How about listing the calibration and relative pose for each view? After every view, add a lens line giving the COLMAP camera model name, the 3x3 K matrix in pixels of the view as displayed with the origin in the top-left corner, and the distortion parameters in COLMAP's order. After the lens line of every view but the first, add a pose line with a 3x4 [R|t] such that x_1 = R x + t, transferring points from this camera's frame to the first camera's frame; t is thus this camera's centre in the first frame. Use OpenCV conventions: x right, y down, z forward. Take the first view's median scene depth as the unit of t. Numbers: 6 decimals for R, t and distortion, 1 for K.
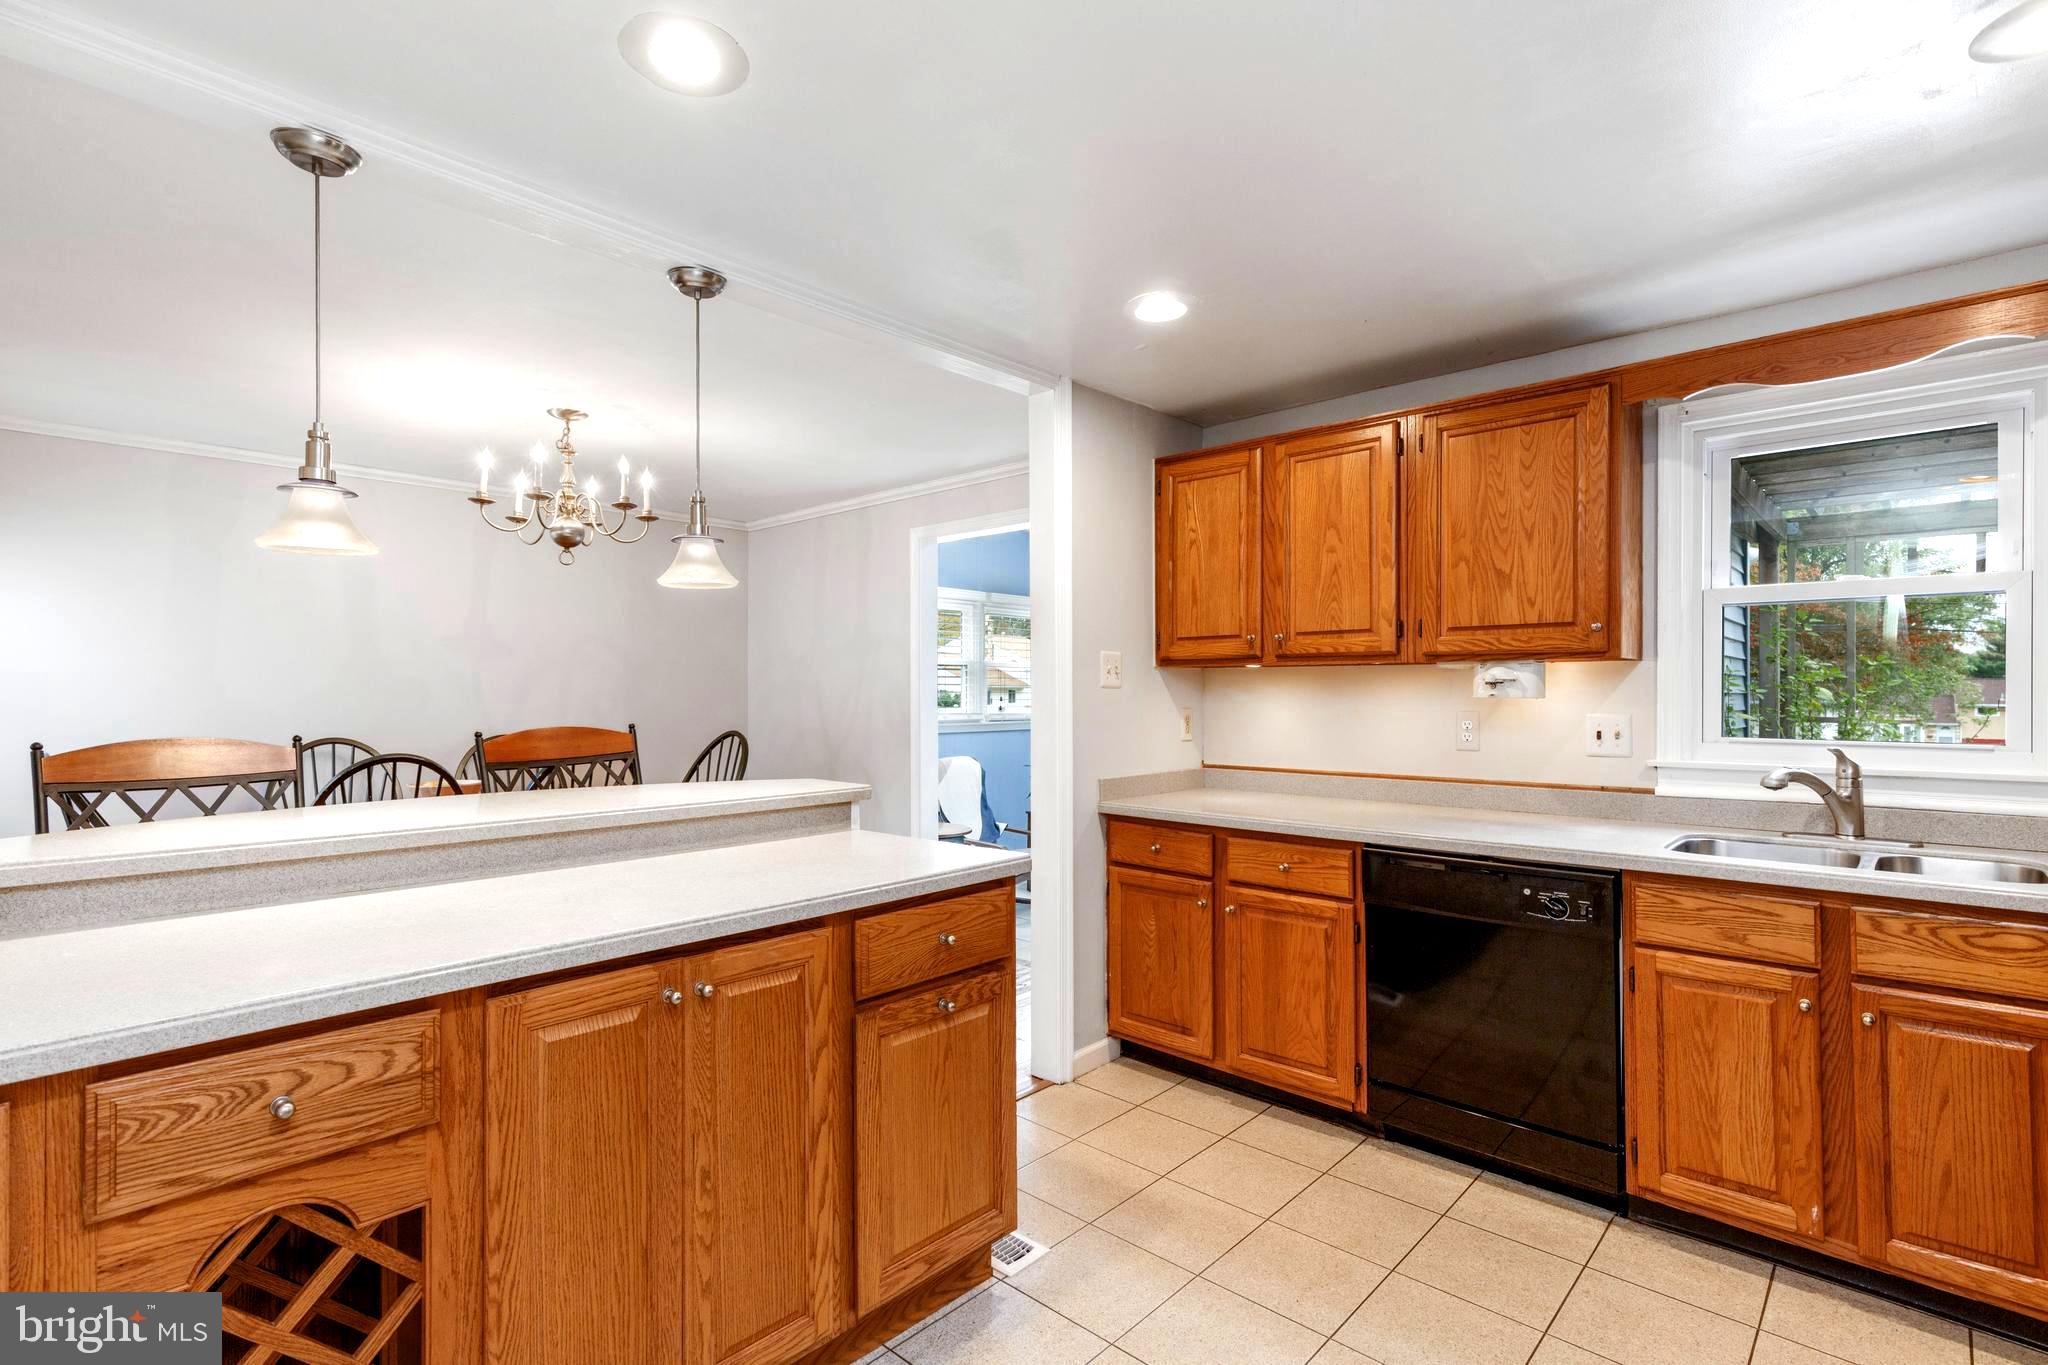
lens RADIAL K [[958.4, 0, 1024.0], [0, 958.4, 682.5], [0, 0, 1]] dist [0.000840, 0.000176]
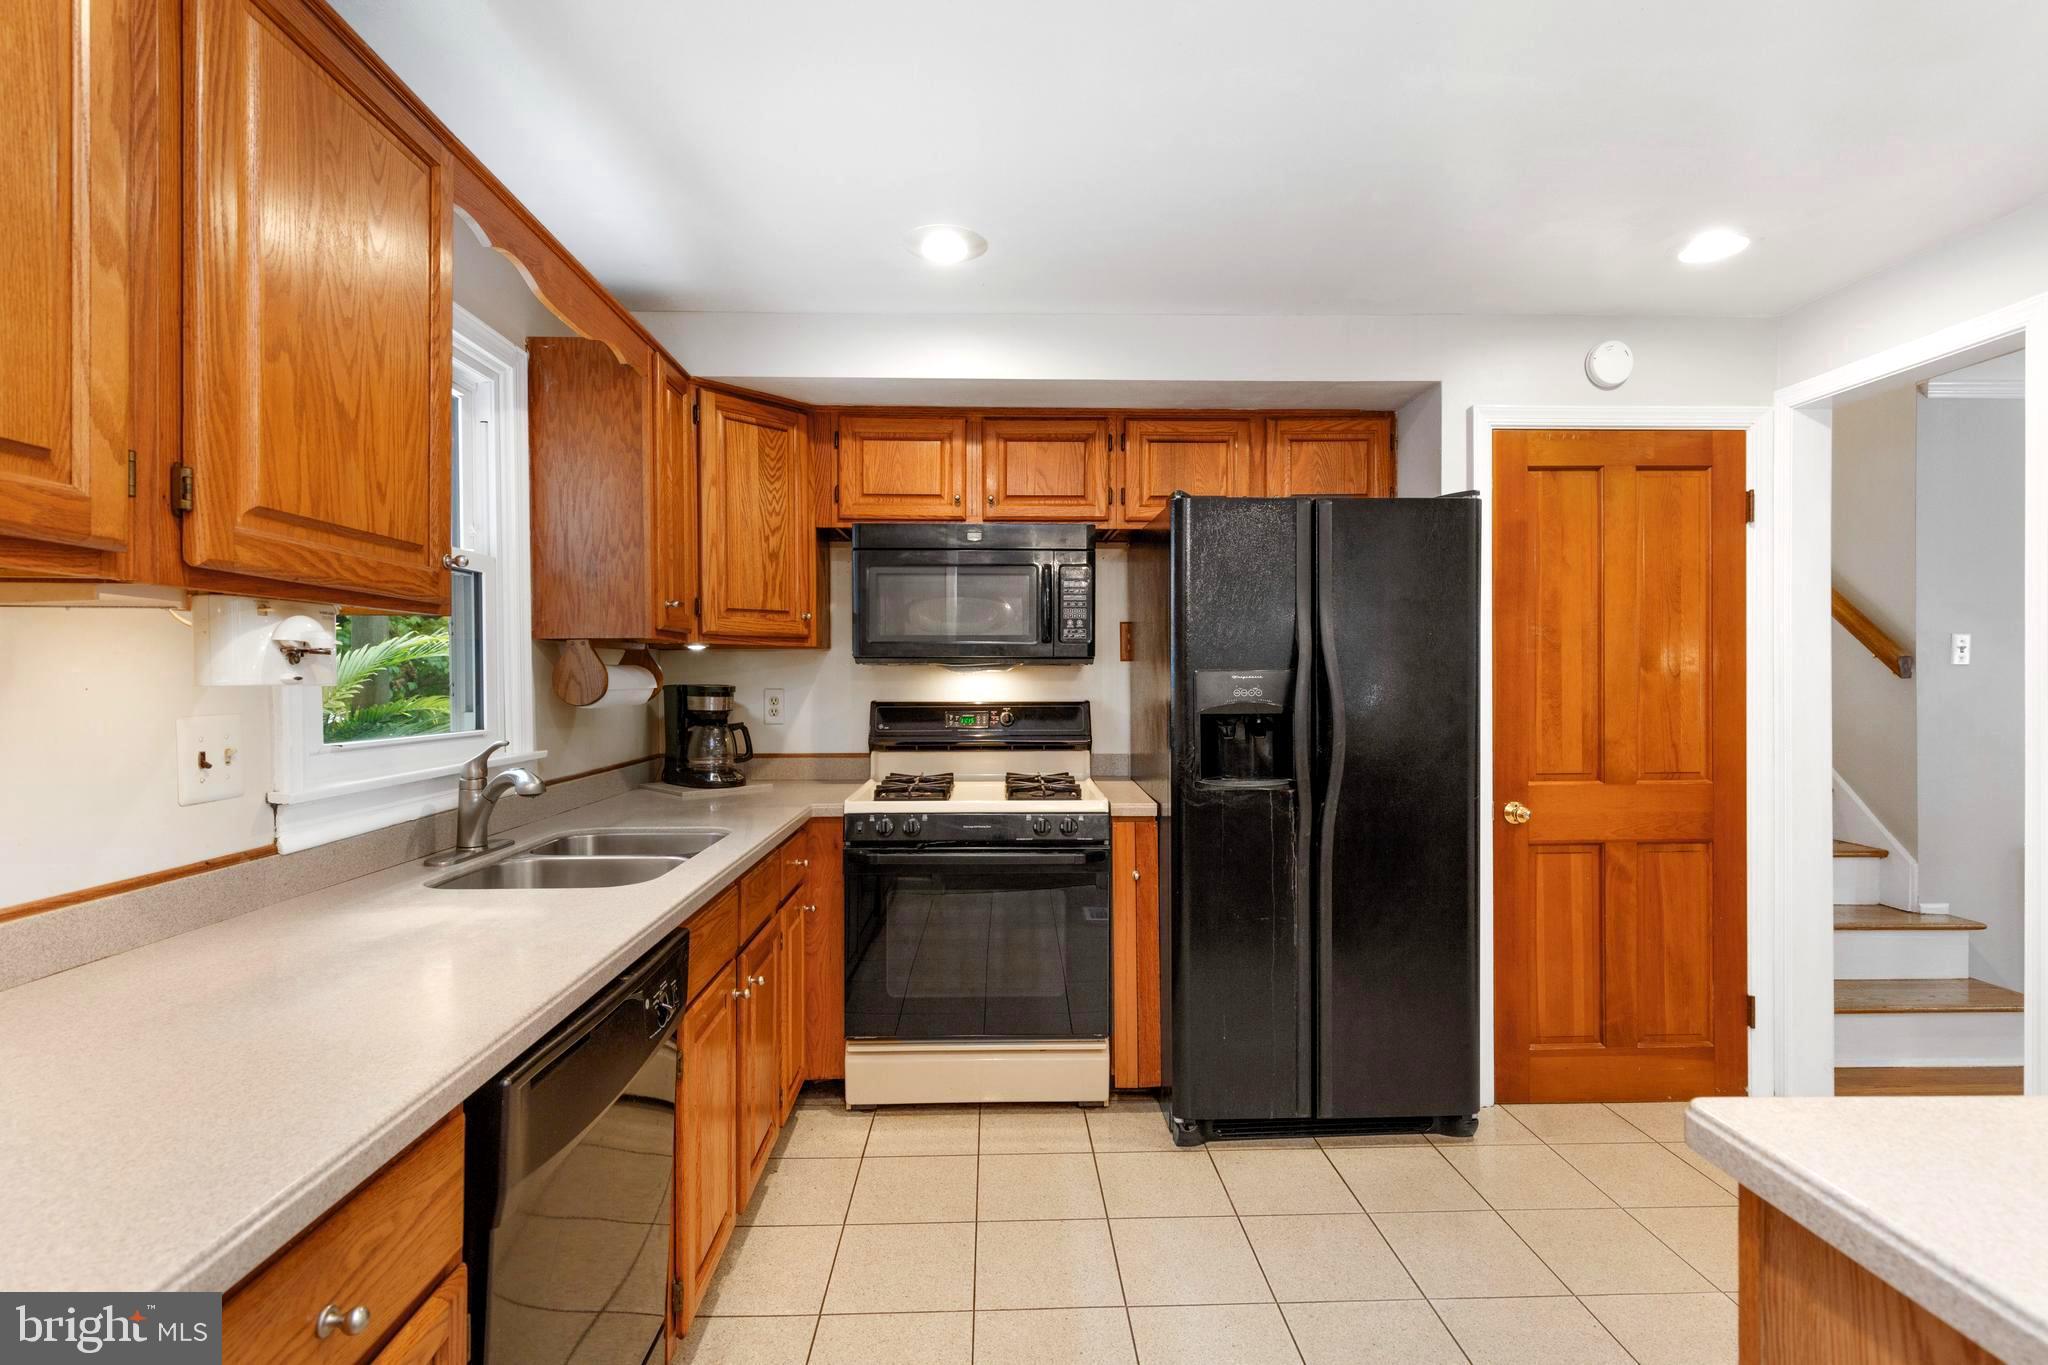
lens RADIAL K [[934.1, 0, 1025.8], [0, 934.1, 656.4], [0, 0, 1]] dist [0.009548, -0.000117]
pose [[-0.710018, 0.013711, 0.704050, -0.054009], [-0.009100, 0.999548, -0.028642, 0.013481], [-0.704125, -0.026743, -0.709572, 1.197317]]
